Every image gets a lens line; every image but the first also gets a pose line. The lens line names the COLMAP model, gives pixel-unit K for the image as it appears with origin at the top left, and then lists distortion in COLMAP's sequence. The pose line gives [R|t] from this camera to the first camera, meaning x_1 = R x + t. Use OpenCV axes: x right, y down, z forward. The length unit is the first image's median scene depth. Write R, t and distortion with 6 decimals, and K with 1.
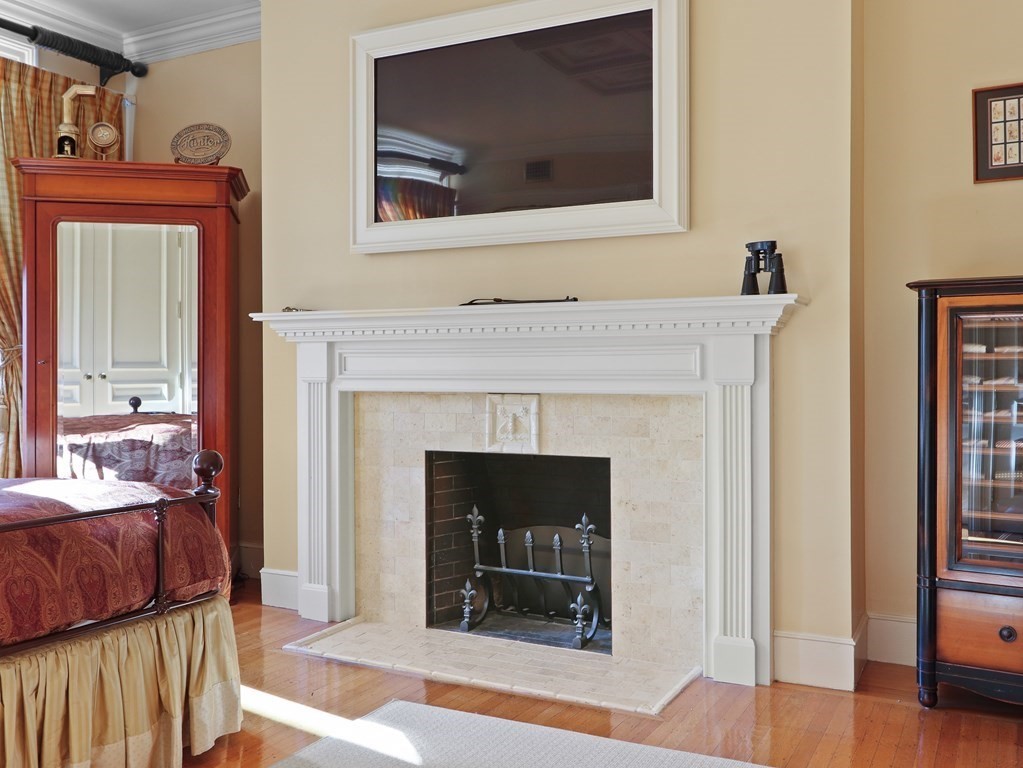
lens RADIAL K [[969.8, 0, 510.3], [0, 969.8, 372.5], [0, 0, 1]] dist [0.000979, 0.000000]
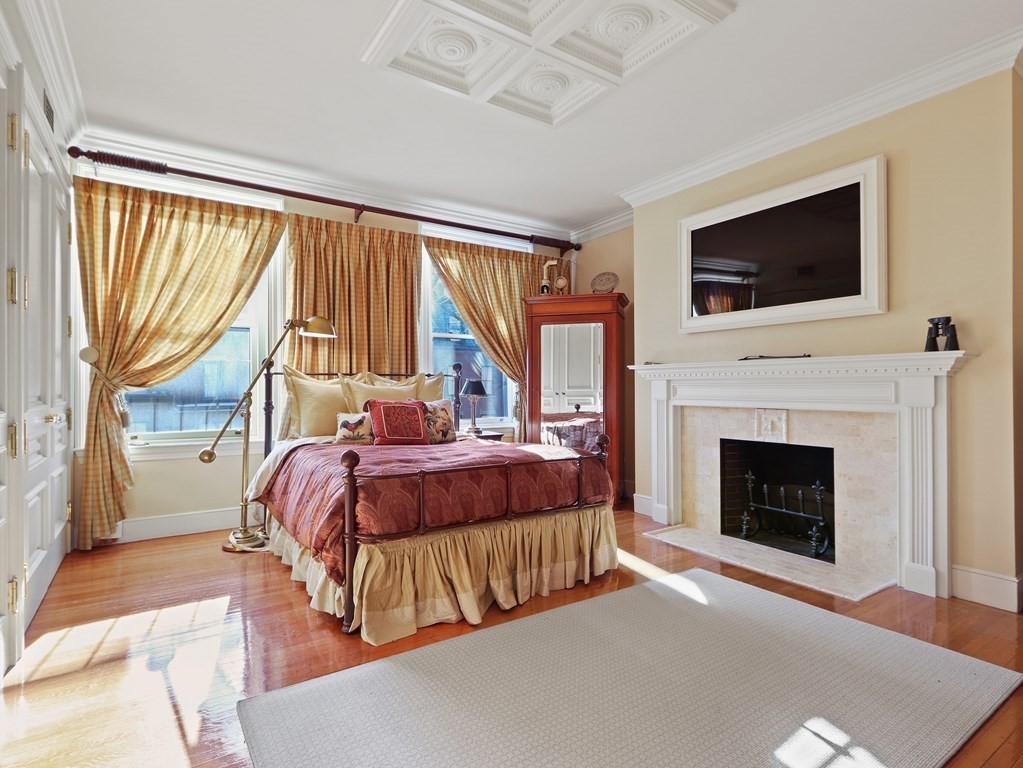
lens RADIAL K [[534.8, 0, 504.6], [0, 534.8, 384.6], [0, 0, 1]] dist [-0.000552, -0.000318]
pose [[0.870188, -0.002115, -0.492714, 0.061573], [-0.000652, 0.999985, -0.005444, -0.017389], [0.492719, 0.005058, 0.870174, -0.098181]]
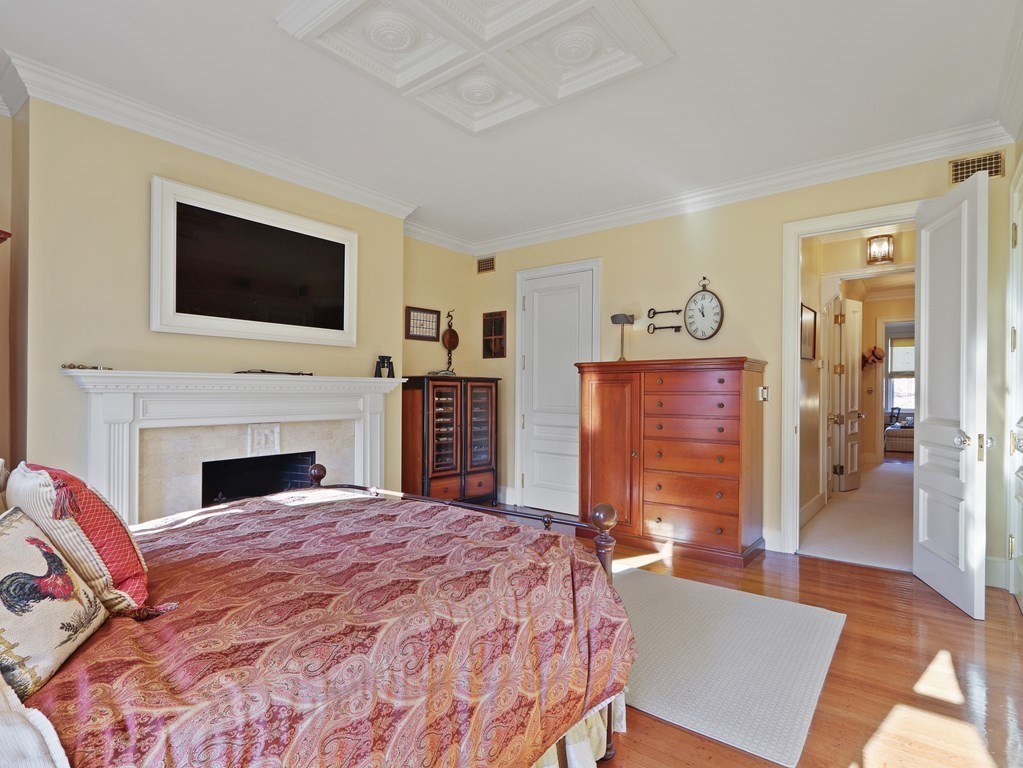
lens RADIAL K [[534.8, 0, 512.4], [0, 534.8, 390.2], [0, 0, 1]] dist [-0.000552, -0.000318]
pose [[0.188431, -0.001047, 0.982086, -0.911946], [-0.007739, 0.999967, 0.002551, -0.046711], [-0.982056, -0.008082, 0.188416, 0.363305]]
